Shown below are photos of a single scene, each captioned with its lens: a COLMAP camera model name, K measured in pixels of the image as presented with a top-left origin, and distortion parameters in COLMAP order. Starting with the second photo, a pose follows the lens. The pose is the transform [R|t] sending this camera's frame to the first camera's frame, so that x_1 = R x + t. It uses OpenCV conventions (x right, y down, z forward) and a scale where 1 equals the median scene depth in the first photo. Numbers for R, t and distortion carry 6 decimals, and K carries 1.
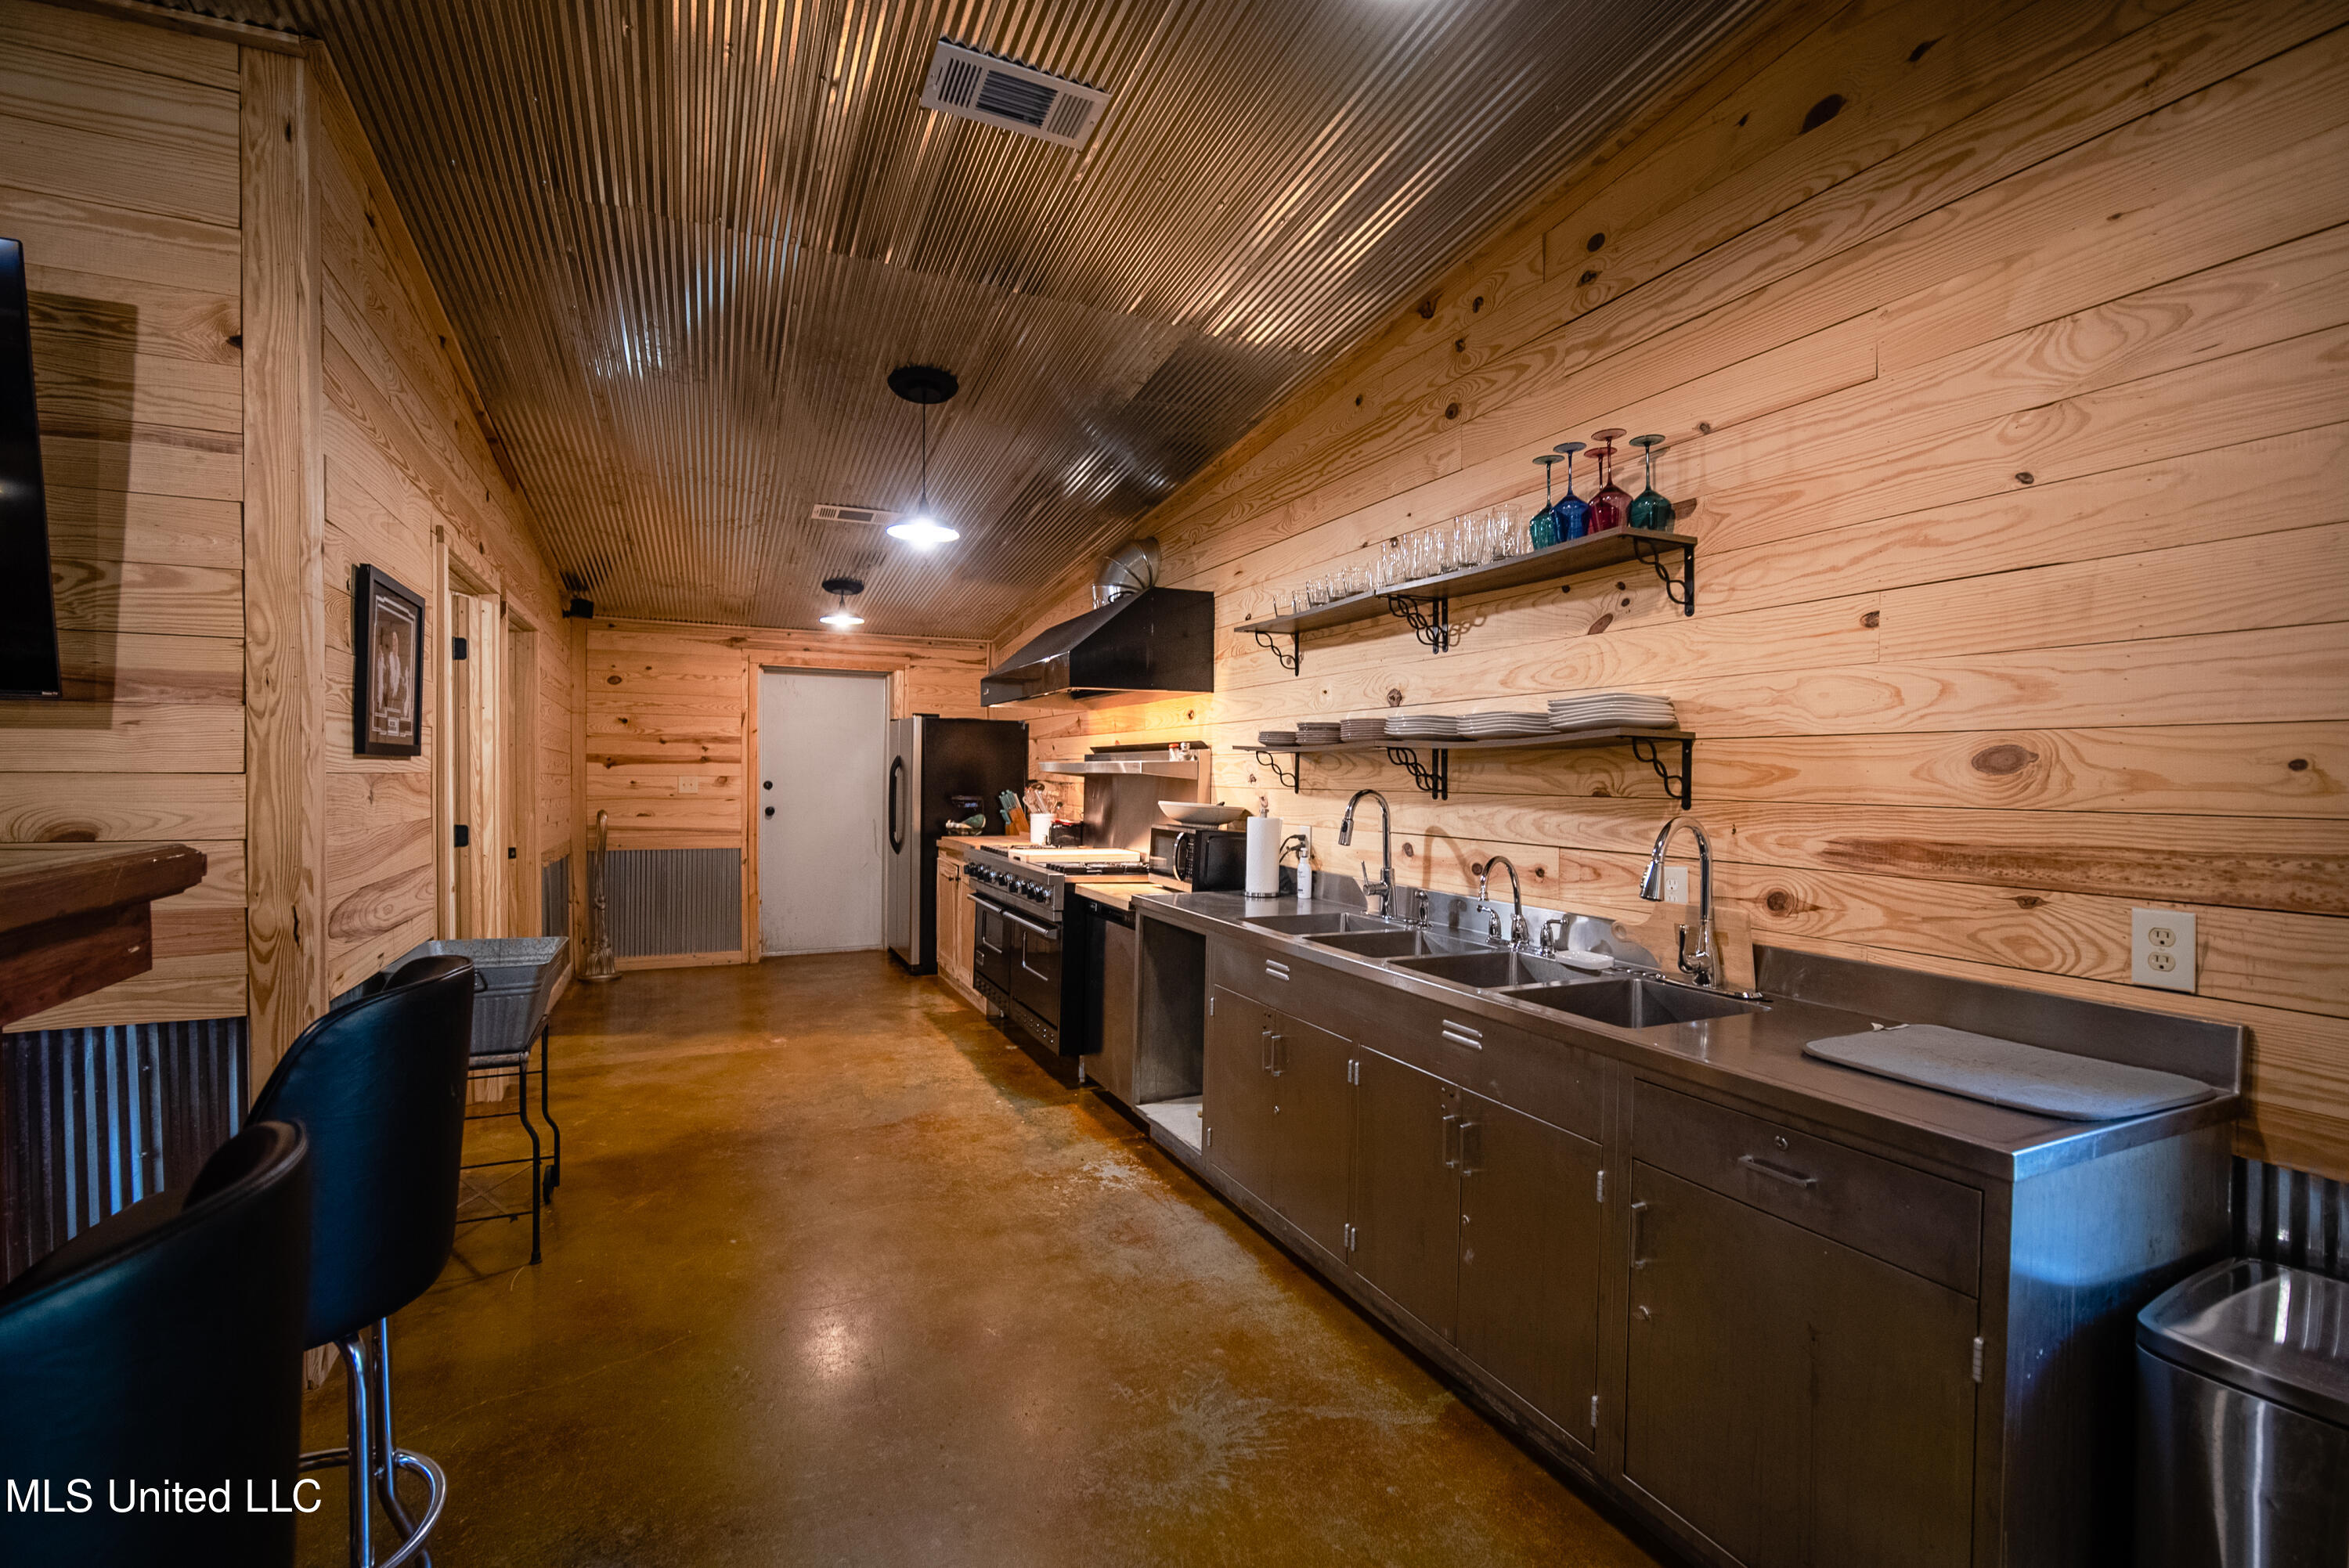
lens RADIAL K [[1024.8, 0, 1175.2], [0, 1024.8, 787.5], [0, 0, 1]] dist [-0.005802, 0.000481]
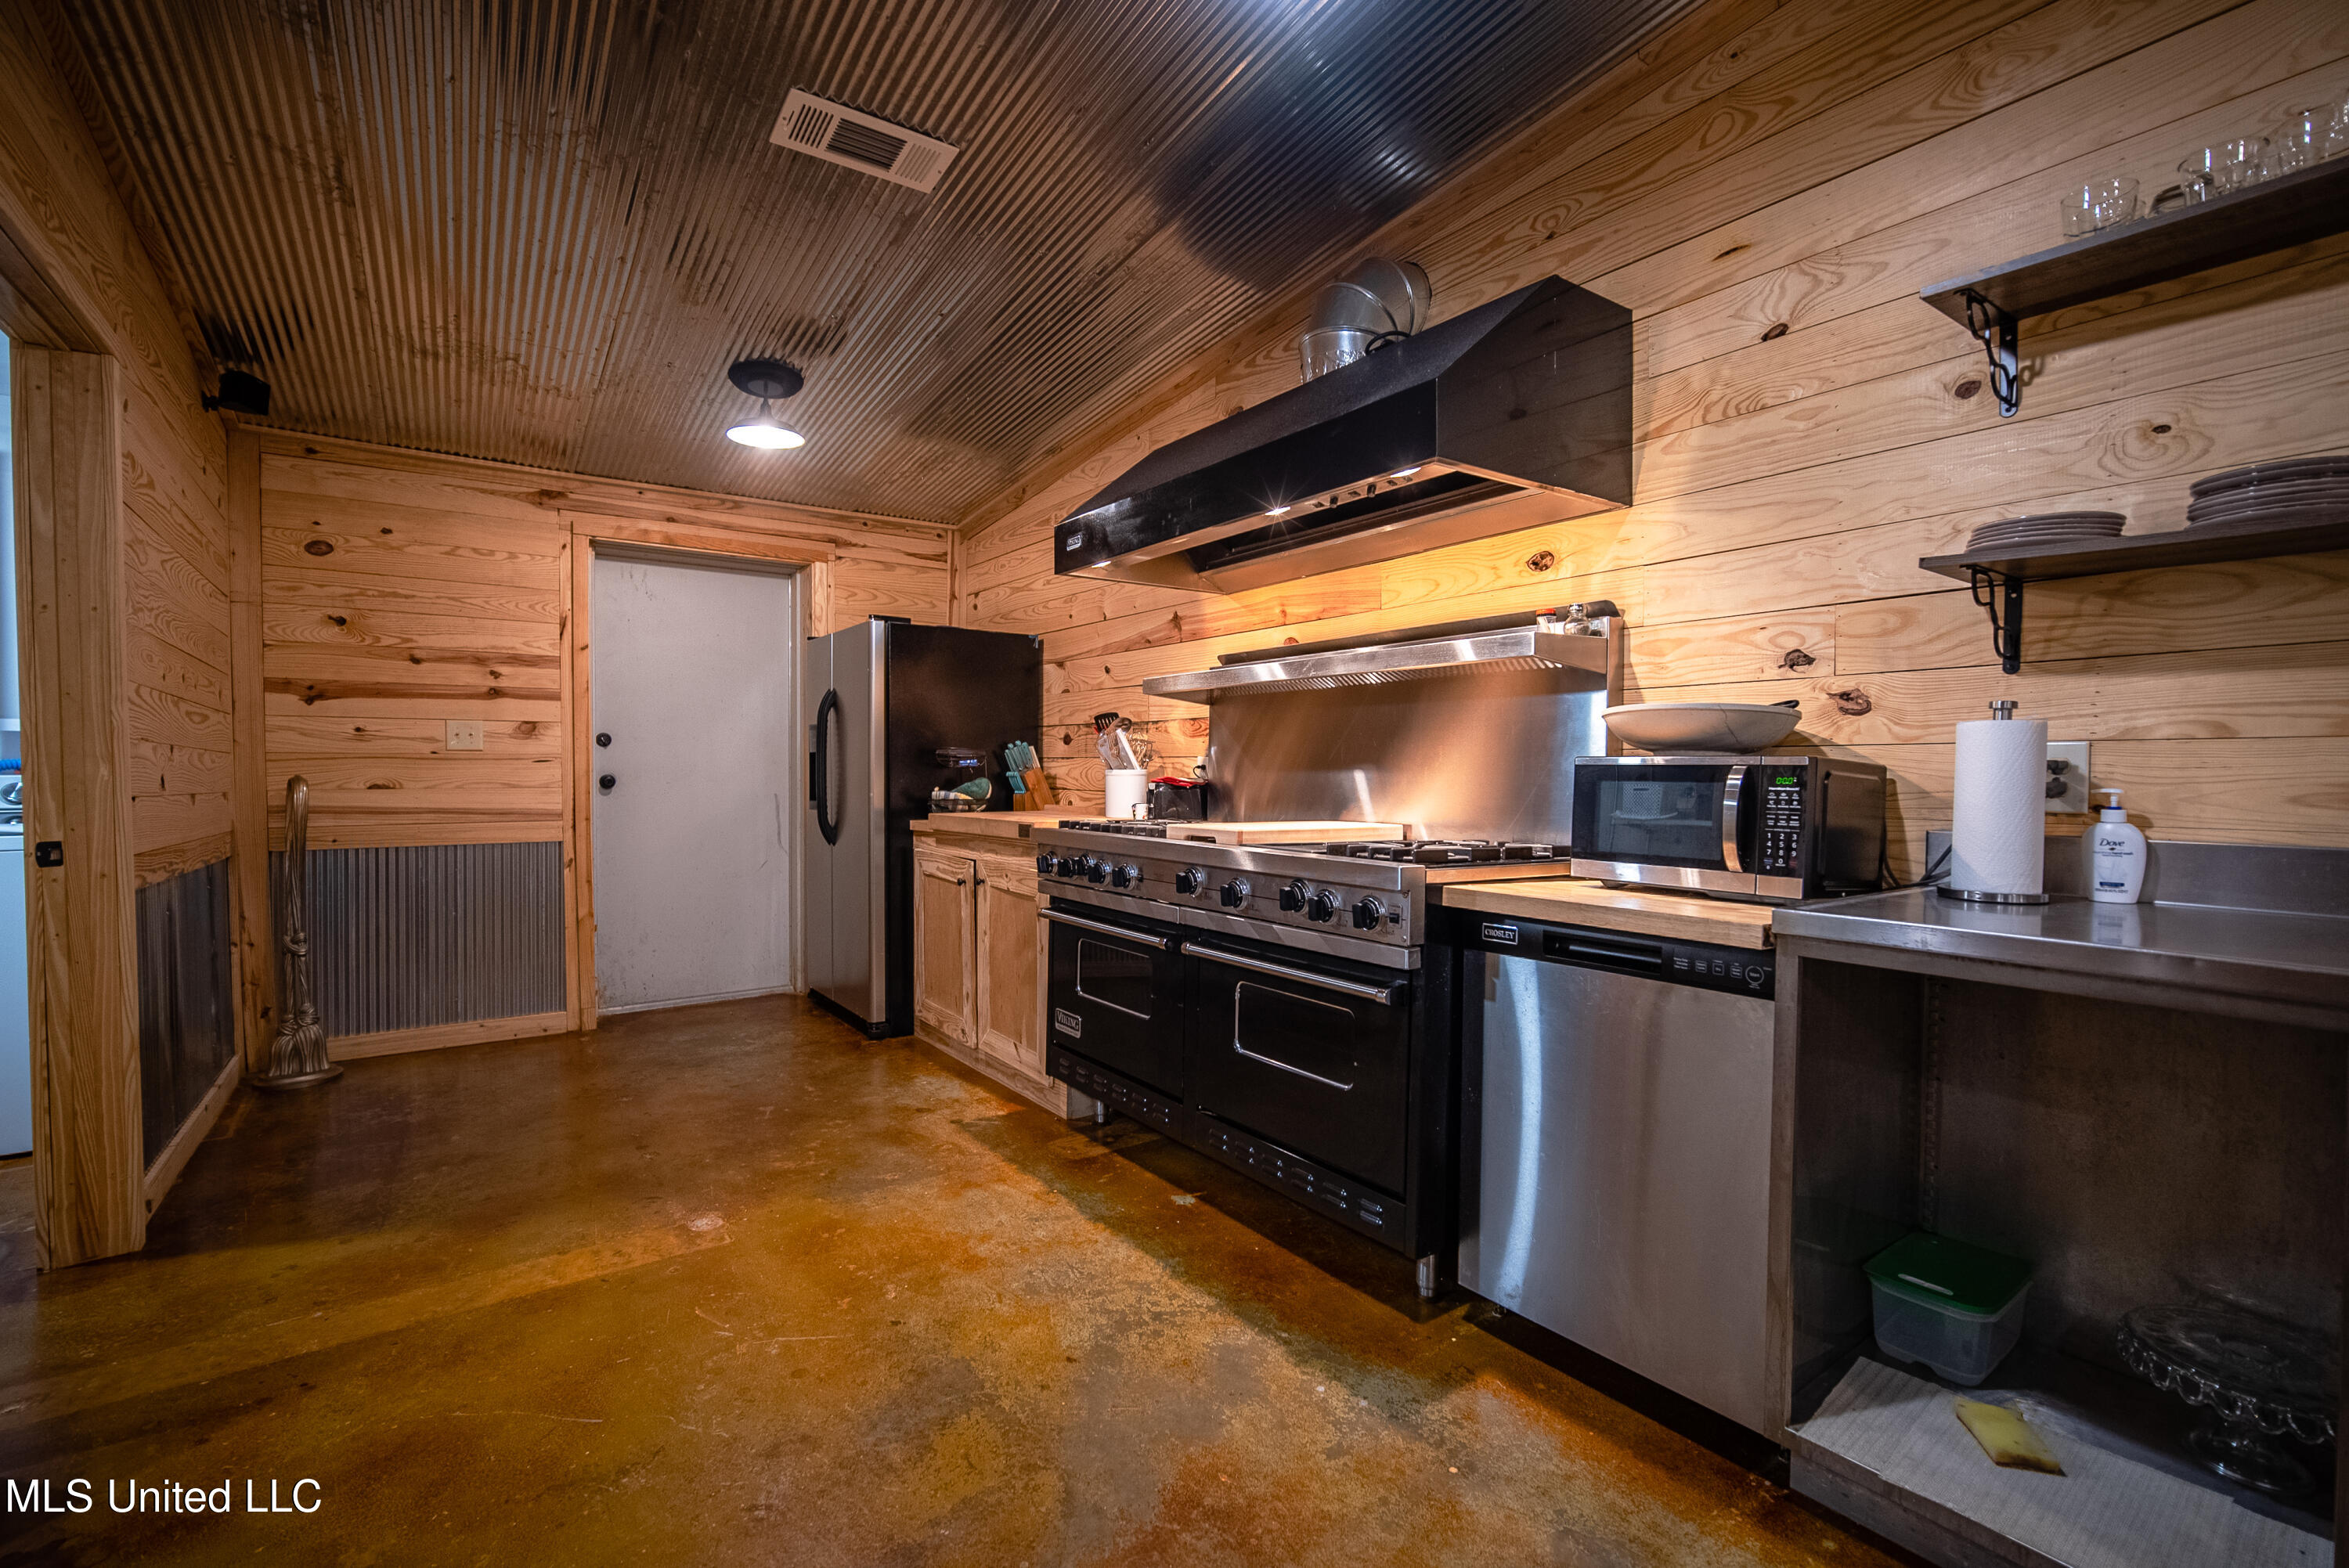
lens RADIAL K [[1024.8, 0, 1174.2], [0, 1024.8, 786.1], [0, 0, 1]] dist [-0.005802, 0.000481]
pose [[0.982381, -0.013081, 0.186432, -0.197820], [0.011908, 0.999902, 0.007408, 0.028795], [-0.186510, -0.005058, 0.982440, 0.370548]]
